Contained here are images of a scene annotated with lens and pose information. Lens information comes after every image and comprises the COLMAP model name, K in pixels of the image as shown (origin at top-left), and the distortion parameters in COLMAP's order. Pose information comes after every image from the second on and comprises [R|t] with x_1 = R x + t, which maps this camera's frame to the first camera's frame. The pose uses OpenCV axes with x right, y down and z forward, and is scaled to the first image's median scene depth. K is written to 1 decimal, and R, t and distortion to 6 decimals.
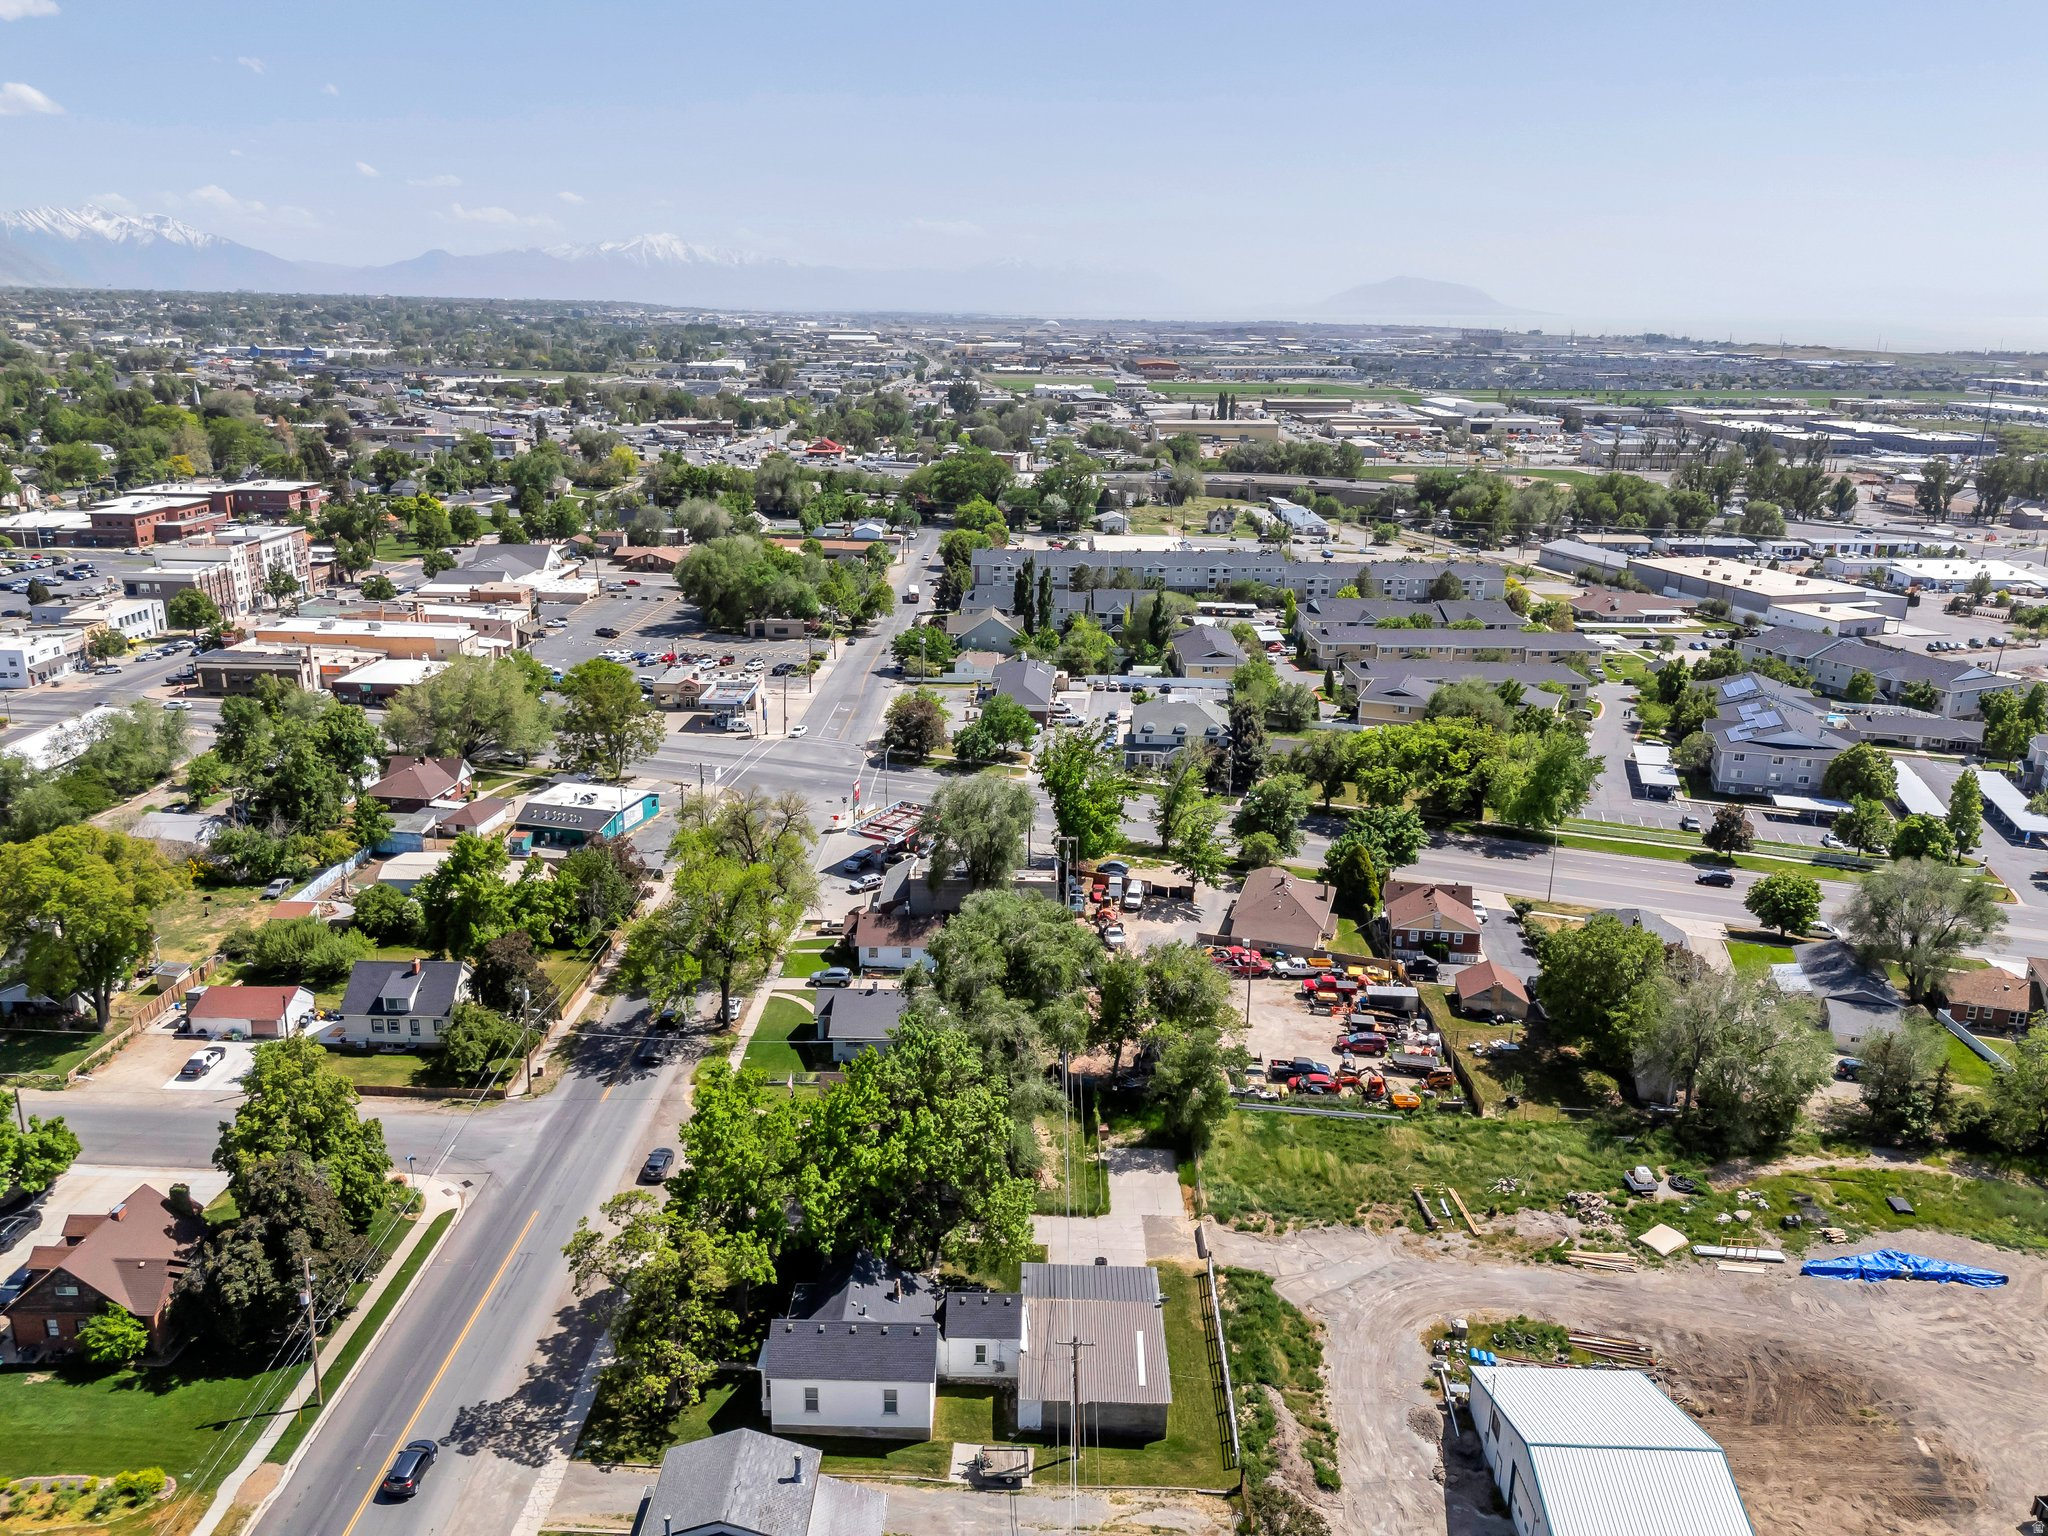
lens RADIAL K [[1503.0, 0, 1018.8], [0, 1503.0, 770.7], [0, 0, 1]] dist [0.085393, -0.084955]
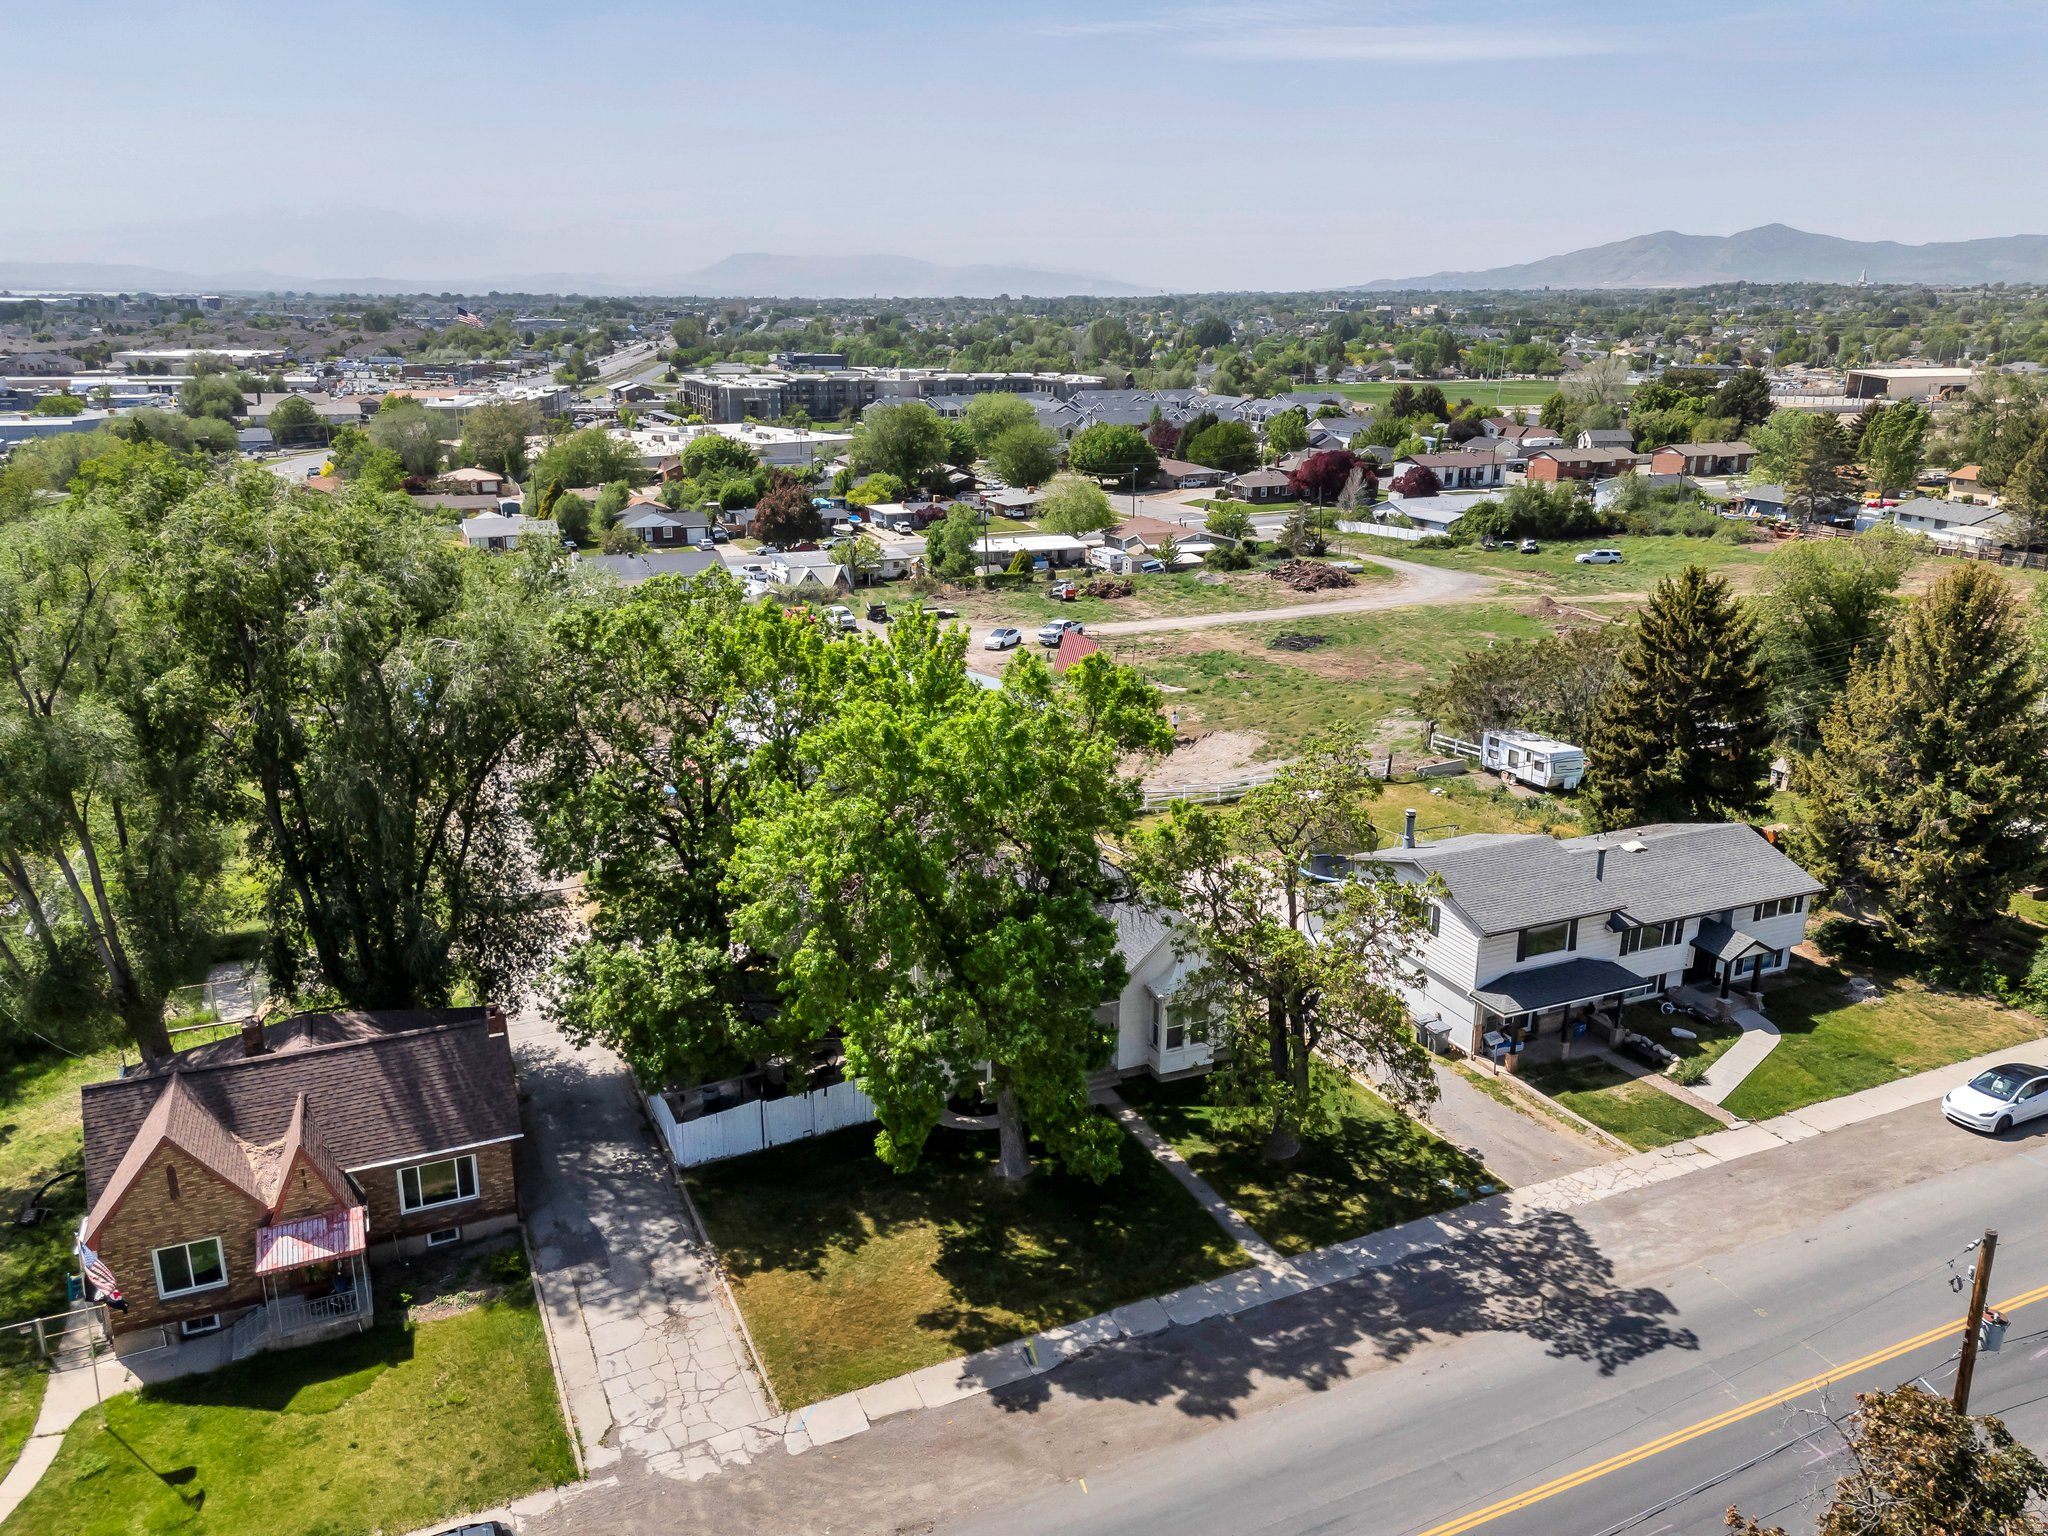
lens RADIAL K [[1503.0, 0, 1018.8], [0, 1503.0, 770.7], [0, 0, 1]] dist [0.085393, -0.084955]
pose [[-0.425262, -0.281068, 0.860321, -0.582284], [0.255211, 0.874745, 0.411933, 0.058818], [-0.868343, 0.394743, -0.300264, 1.147333]]
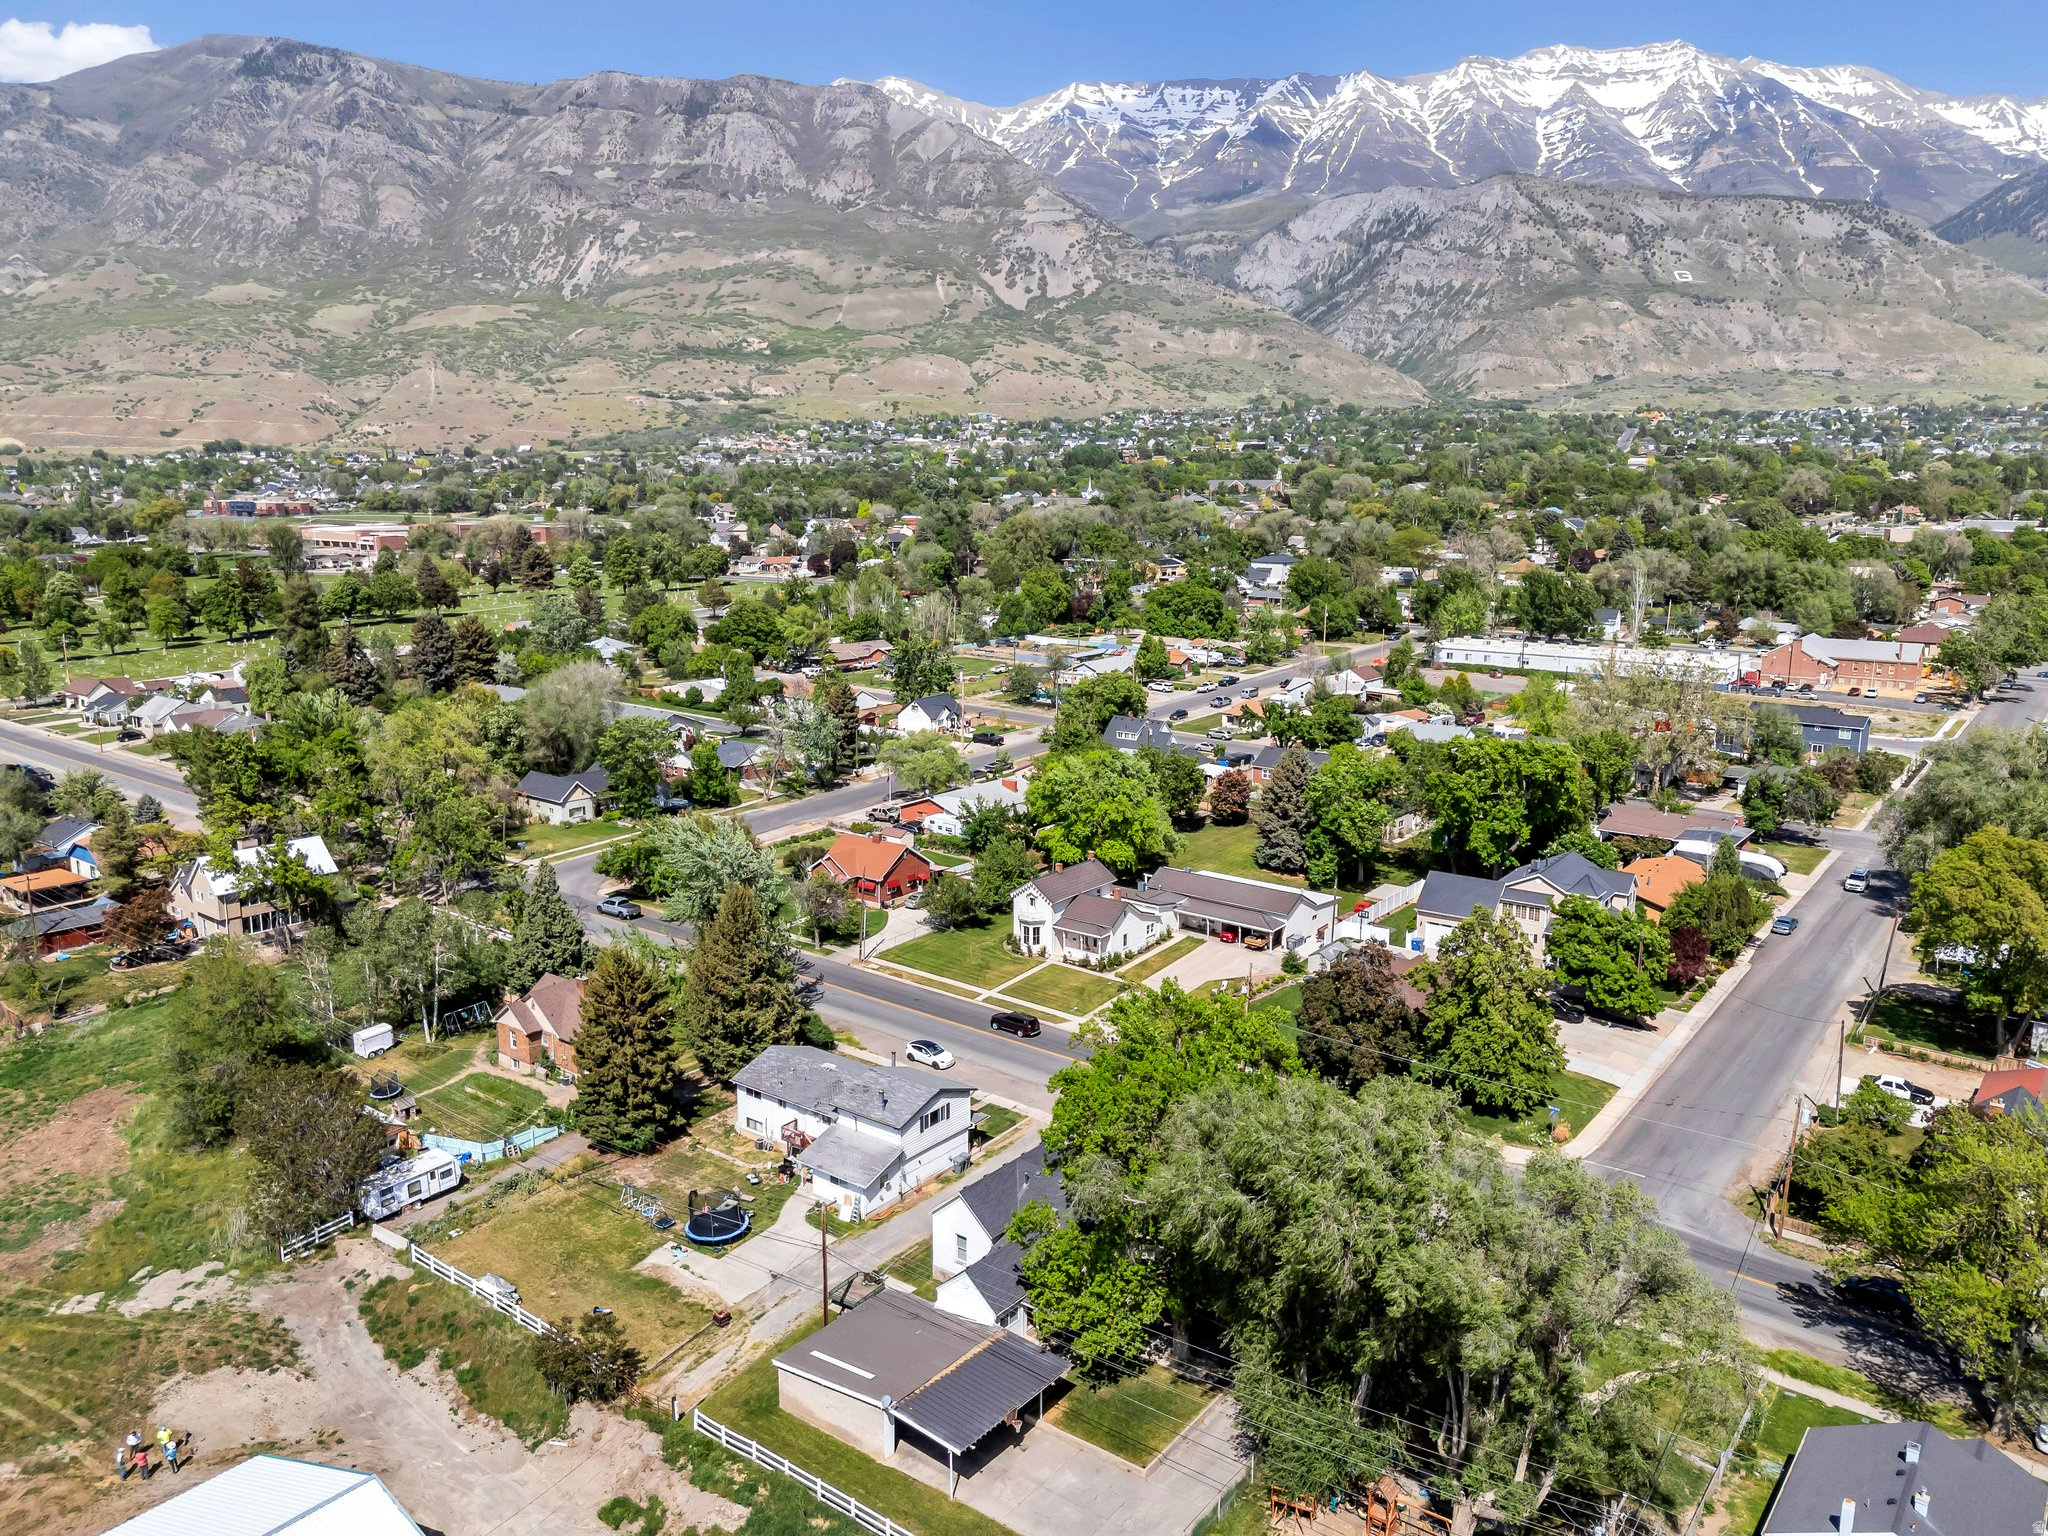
lens RADIAL K [[1499.9, 0, 1024.0], [0, 1499.9, 768.0], [0, 0, 1]] dist [0.069999, -0.053123]
pose [[-0.592544, 0.148015, -0.791823, 0.633916], [-0.245731, 0.902908, 0.352667, -0.238651], [0.767143, 0.403546, -0.498641, 1.347647]]
